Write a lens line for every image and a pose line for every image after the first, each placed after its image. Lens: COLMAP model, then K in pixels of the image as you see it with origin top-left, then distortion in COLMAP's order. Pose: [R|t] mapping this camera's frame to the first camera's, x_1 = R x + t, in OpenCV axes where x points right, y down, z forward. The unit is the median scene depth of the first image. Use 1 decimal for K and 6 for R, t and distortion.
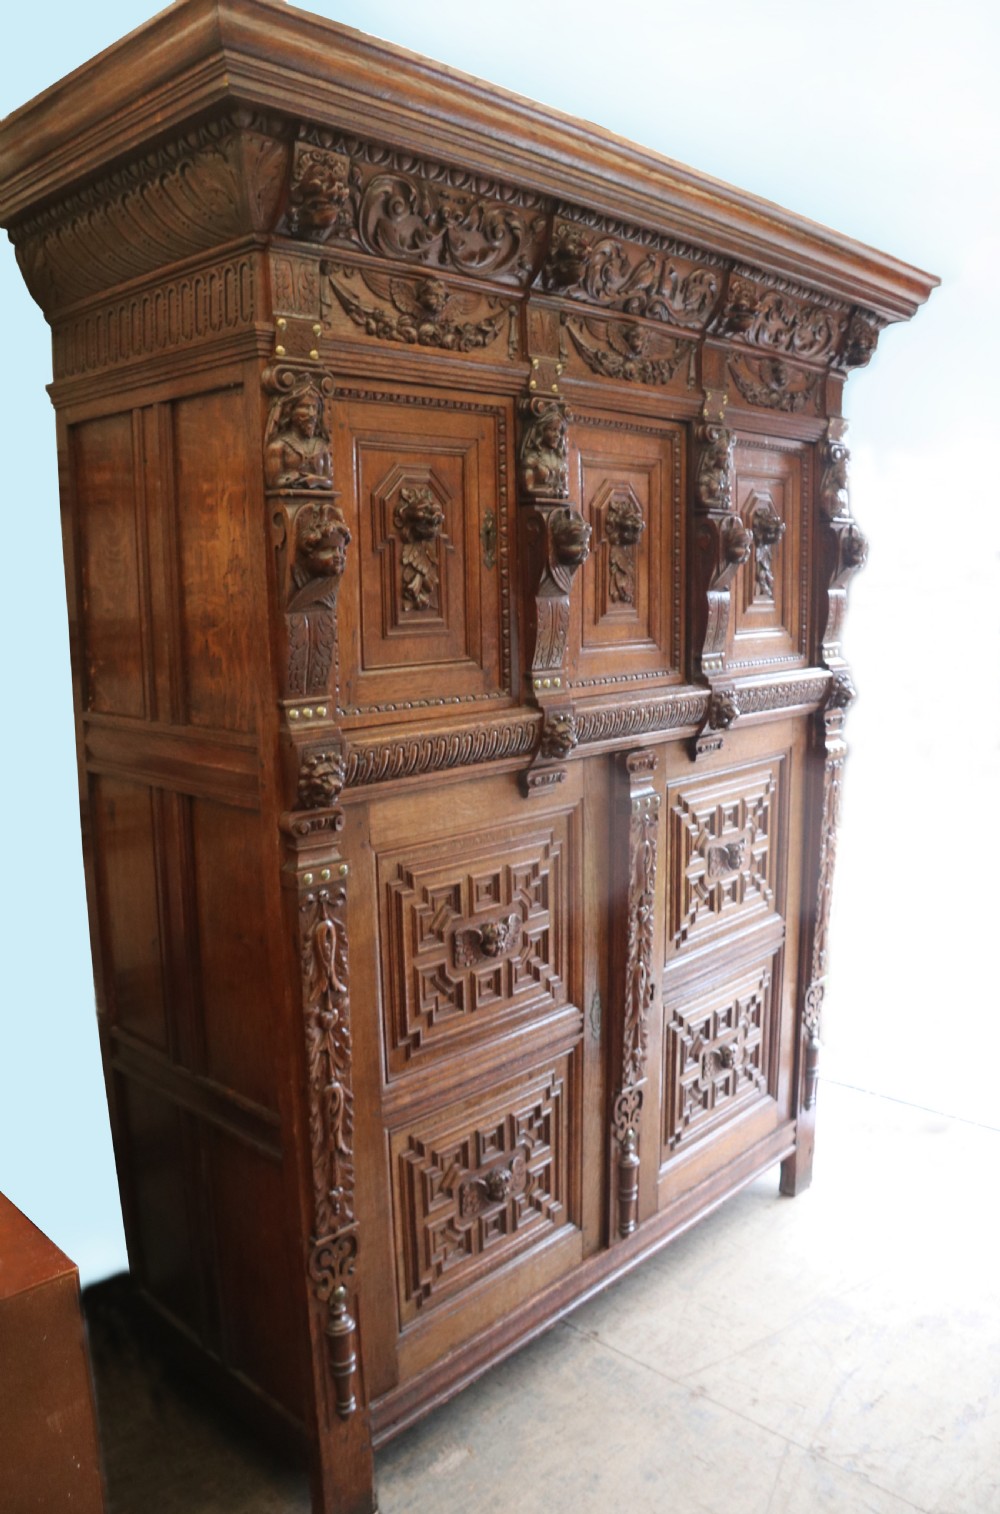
lens RADIAL K [[1176.1, 0, 500.0], [0, 1176.1, 757.0], [0, 0, 1]] dist [-0.175793, 0.103627]
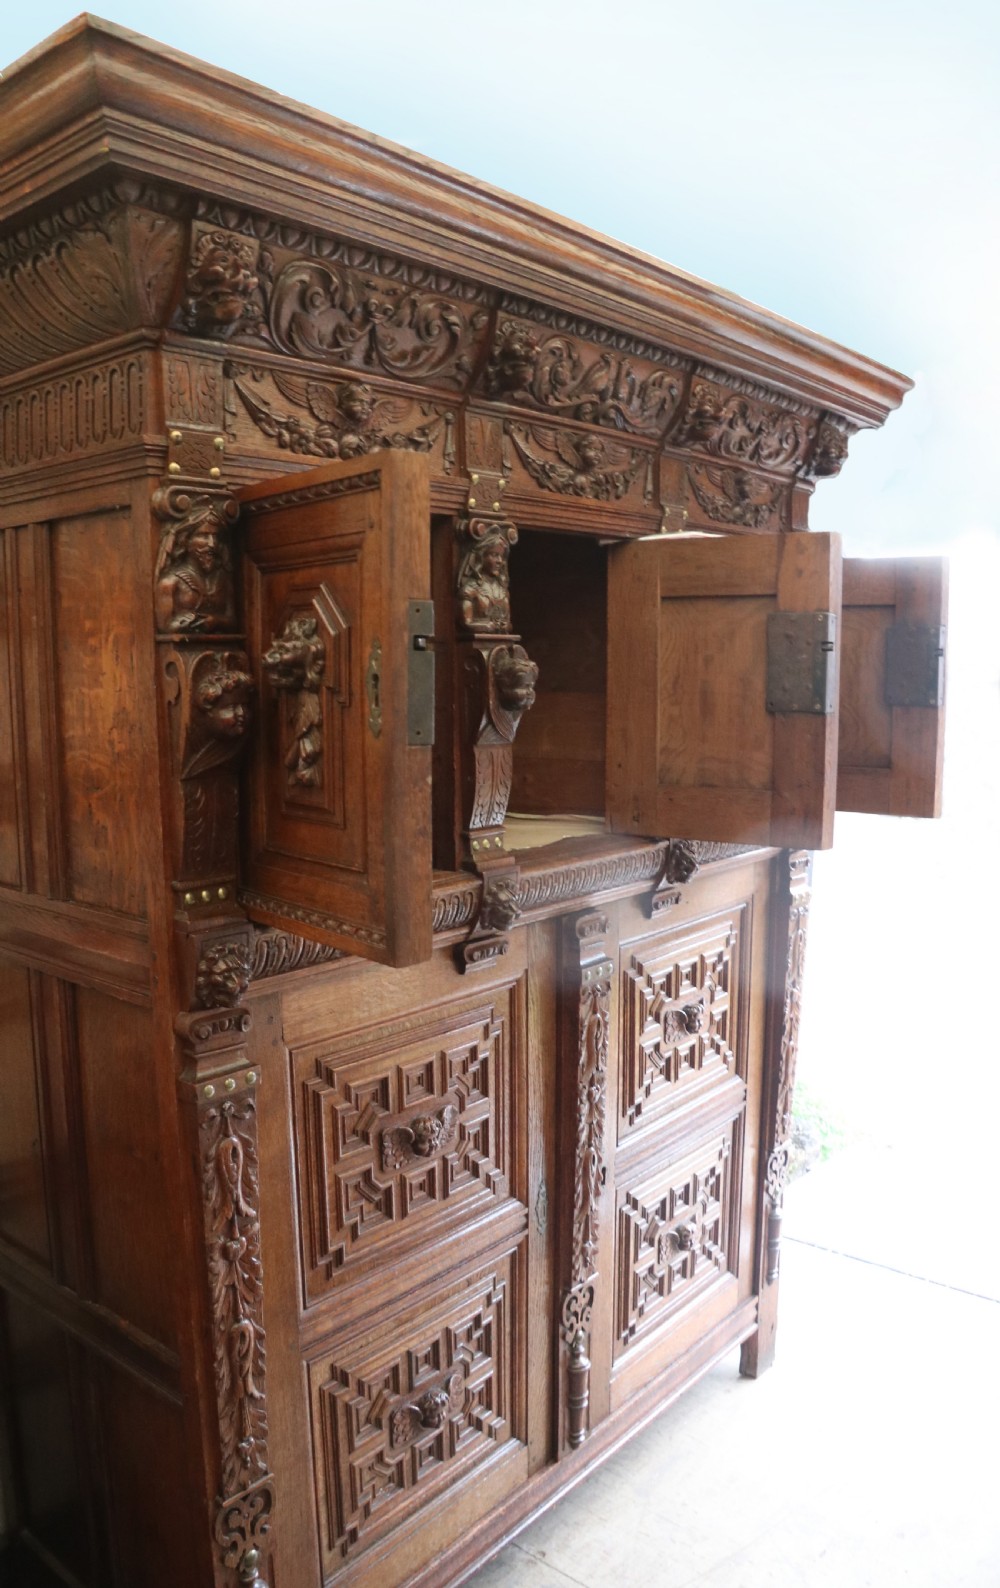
lens RADIAL K [[1199.7, 0, 499.4], [0, 1199.7, 818.8], [0, 0, 1]] dist [-0.174572, 0.107051]
pose [[0.998274, 0.000092, 0.058731, -0.003211], [0.001139, 0.999781, -0.020920, -0.063705], [-0.058721, 0.020951, 0.998055, 0.109144]]
